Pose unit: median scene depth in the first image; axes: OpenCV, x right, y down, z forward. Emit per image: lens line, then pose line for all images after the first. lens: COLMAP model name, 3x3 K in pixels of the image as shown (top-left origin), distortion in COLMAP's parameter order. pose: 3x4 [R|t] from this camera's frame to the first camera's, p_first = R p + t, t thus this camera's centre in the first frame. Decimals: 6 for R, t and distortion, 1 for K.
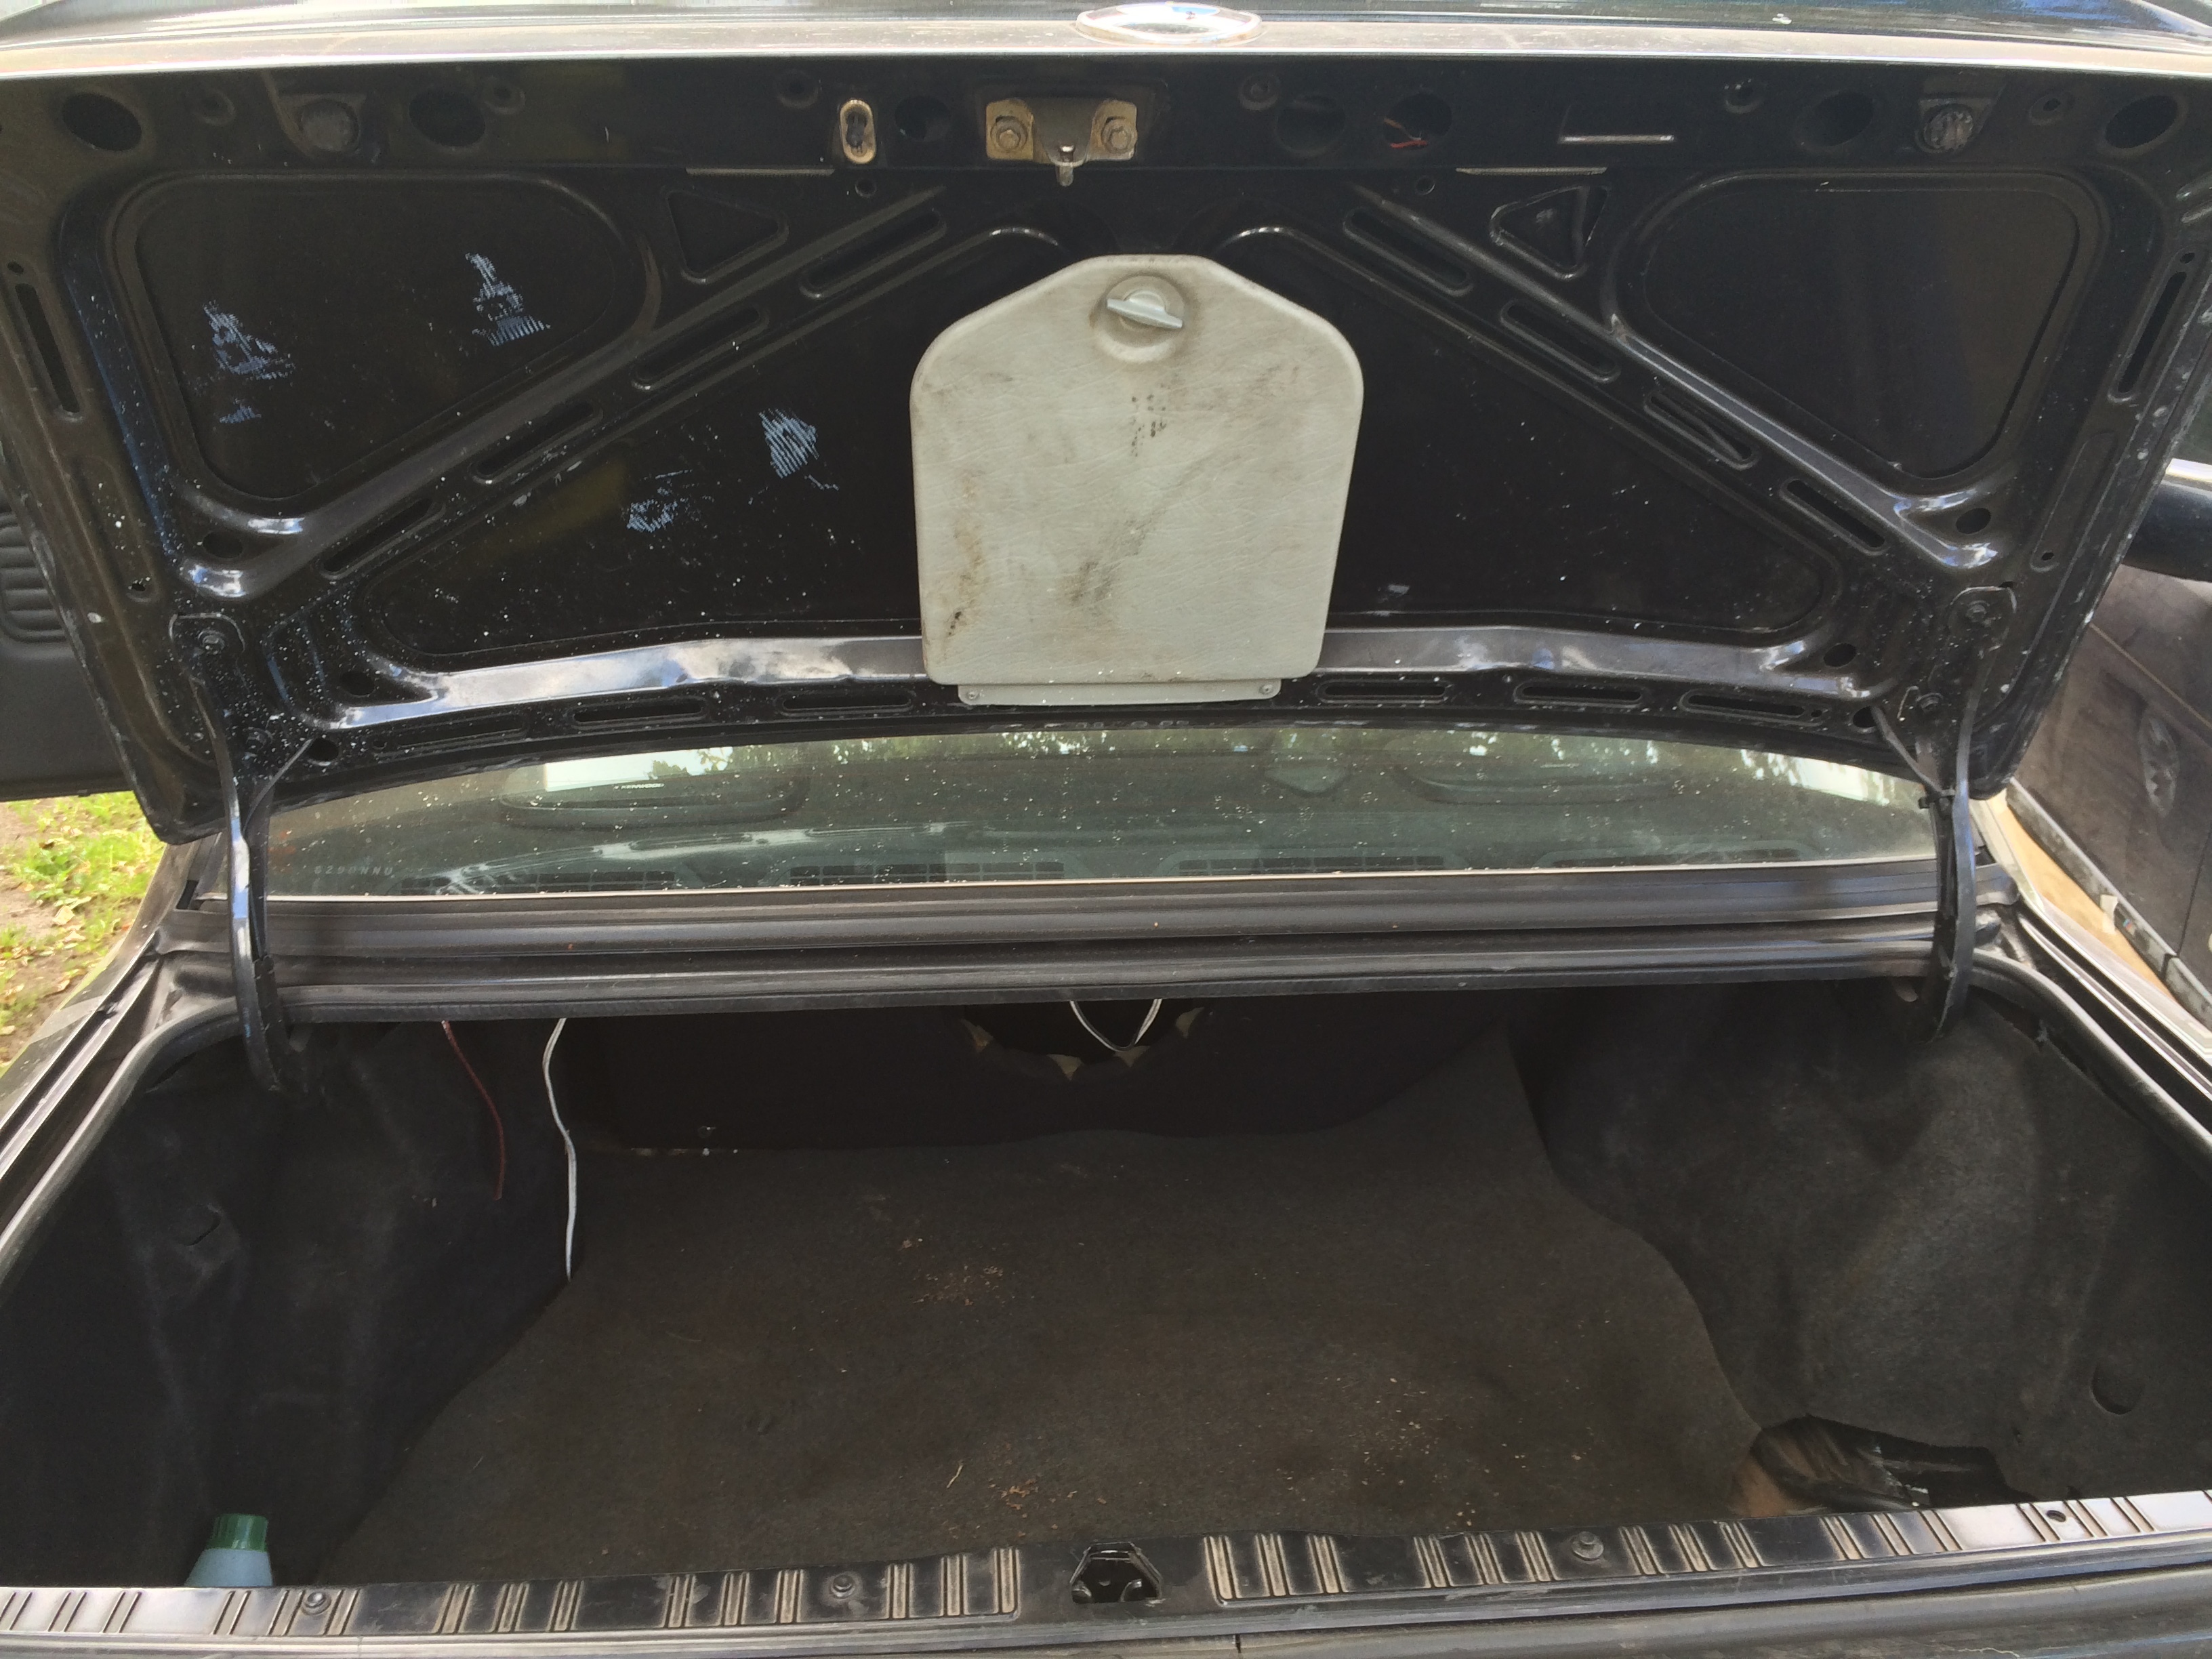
lens RADIAL K [[1890.2, 0, 1107.1], [0, 1890.2, 829.9], [0, 0, 1]] dist [0.064893, -0.055618]
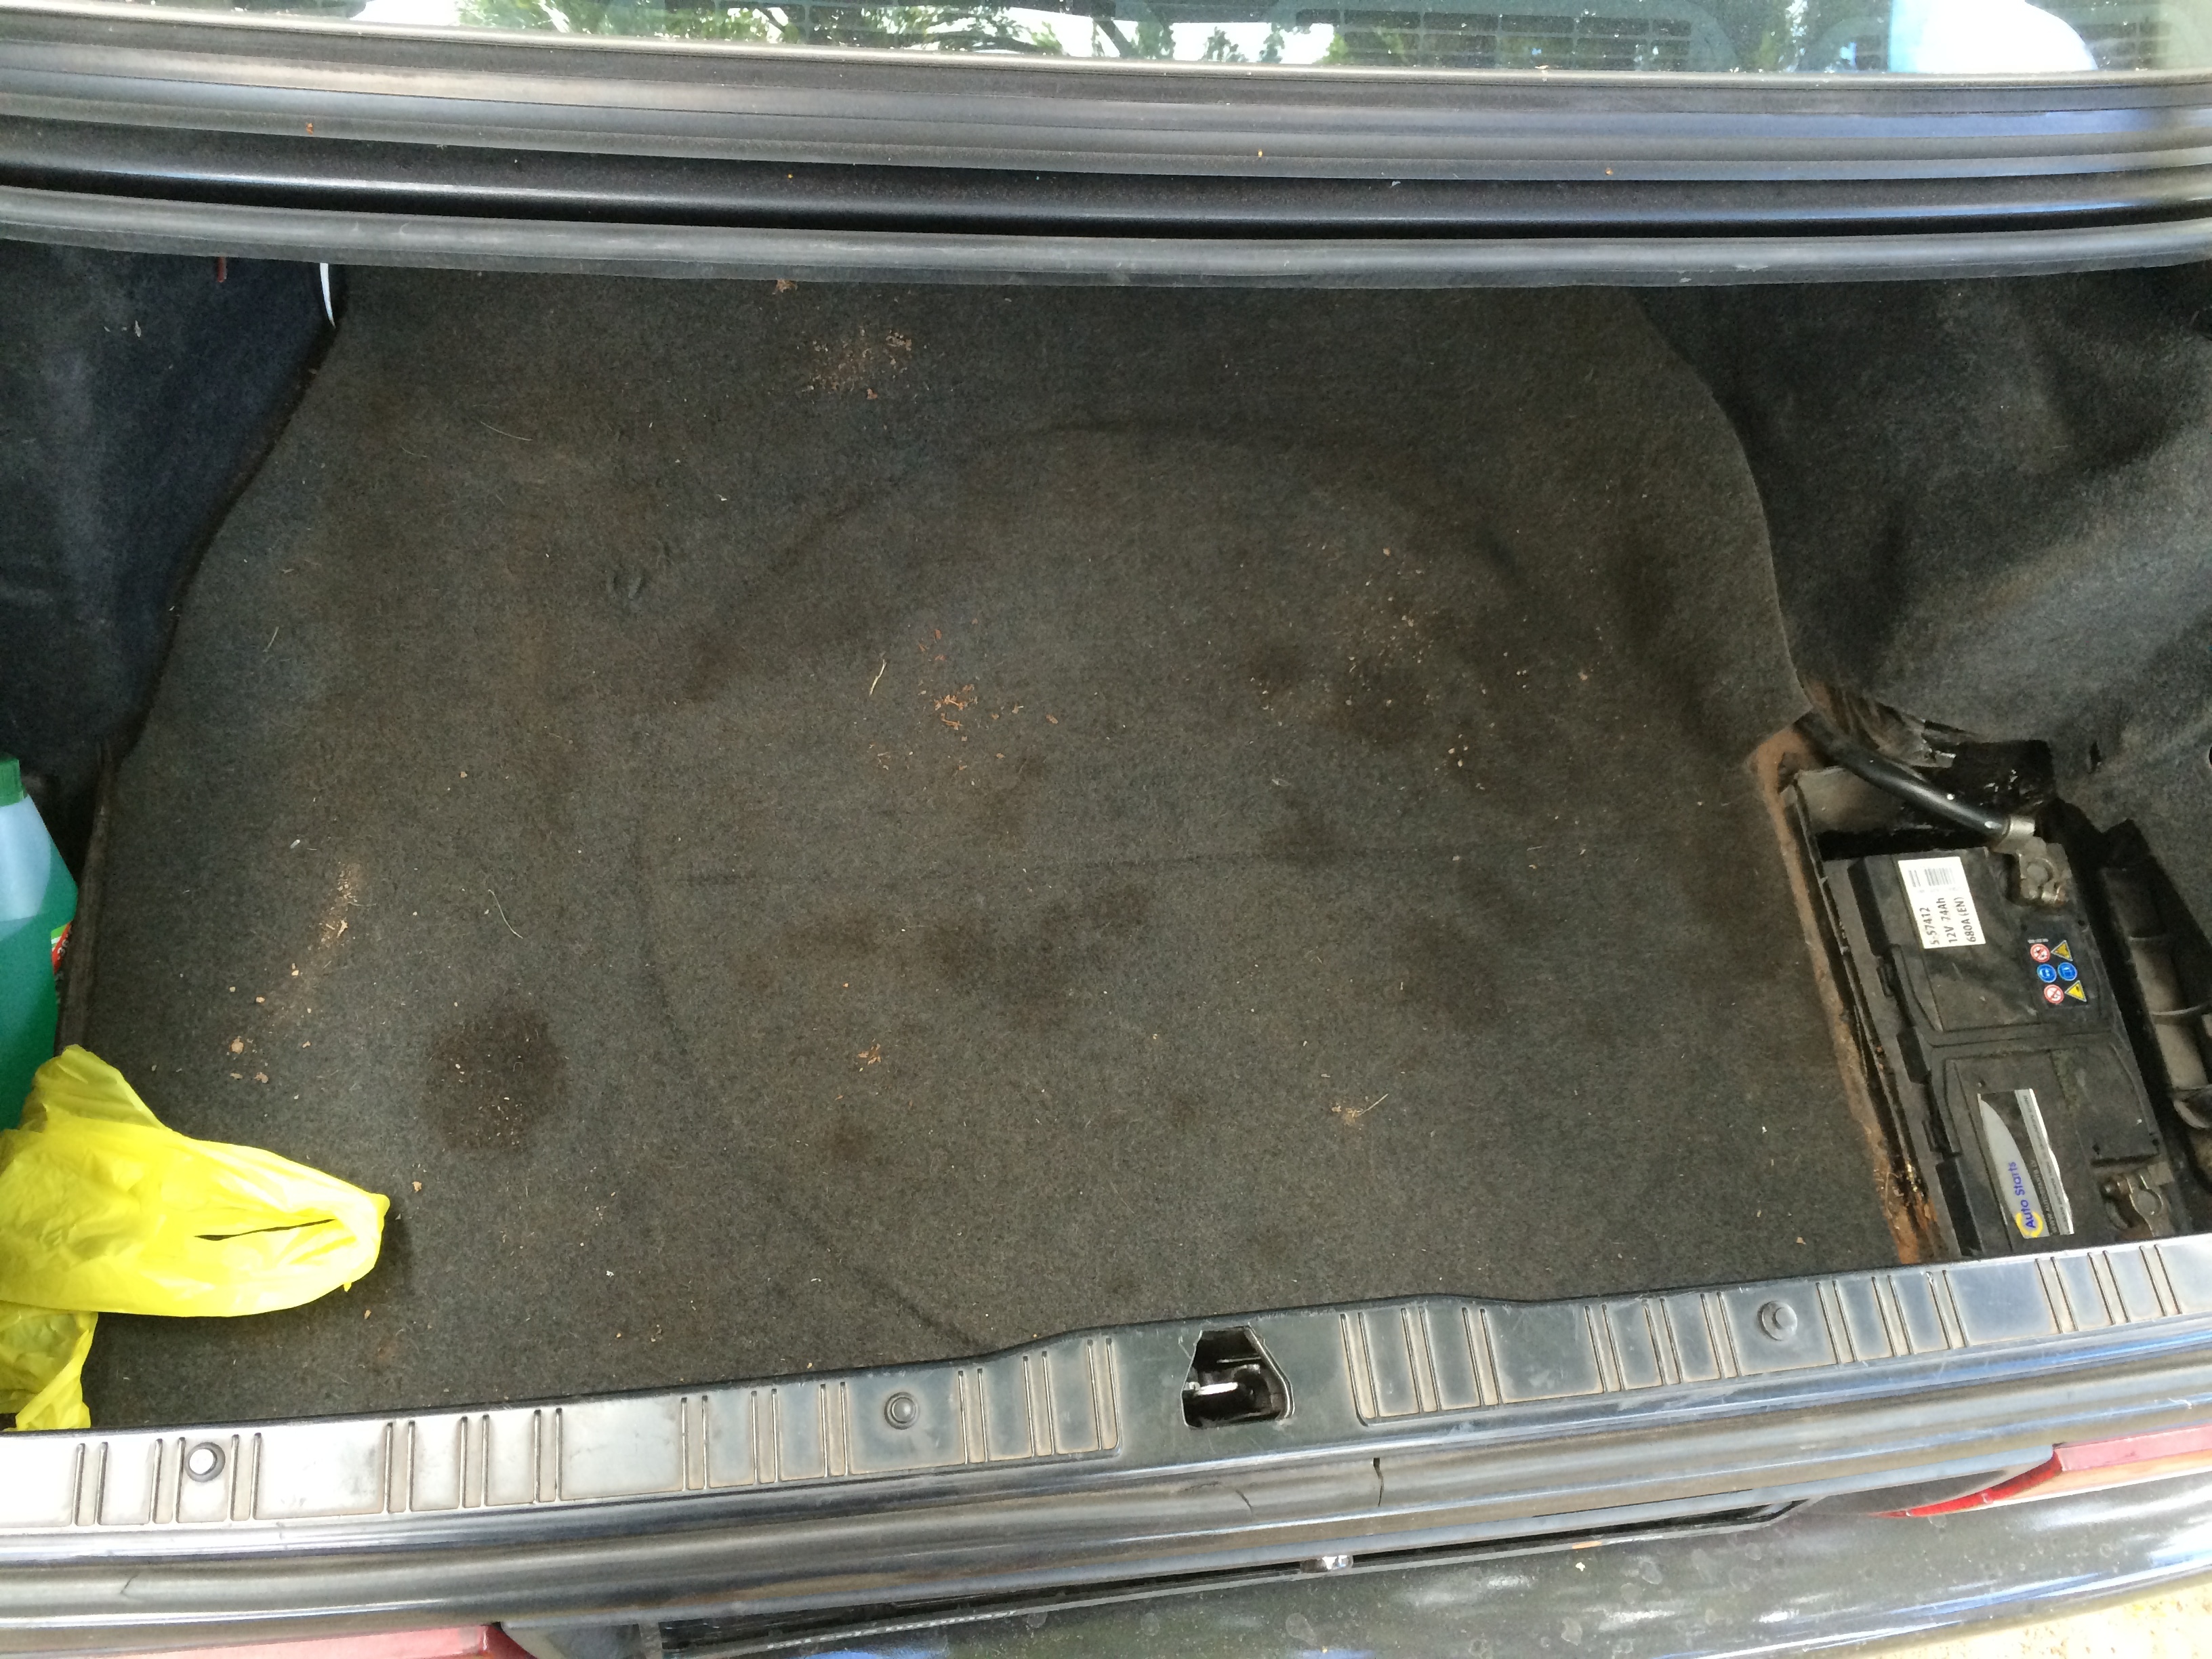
lens RADIAL K [[1890.2, 0, 1107.0], [0, 1890.2, 827.8], [0, 0, 1]] dist [0.064893, -0.055618]
pose [[0.988704, 0.023949, 0.147955, -0.101896], [-0.118192, 0.731621, 0.671388, -0.186237], [-0.092168, -0.681291, 0.726187, 0.335447]]
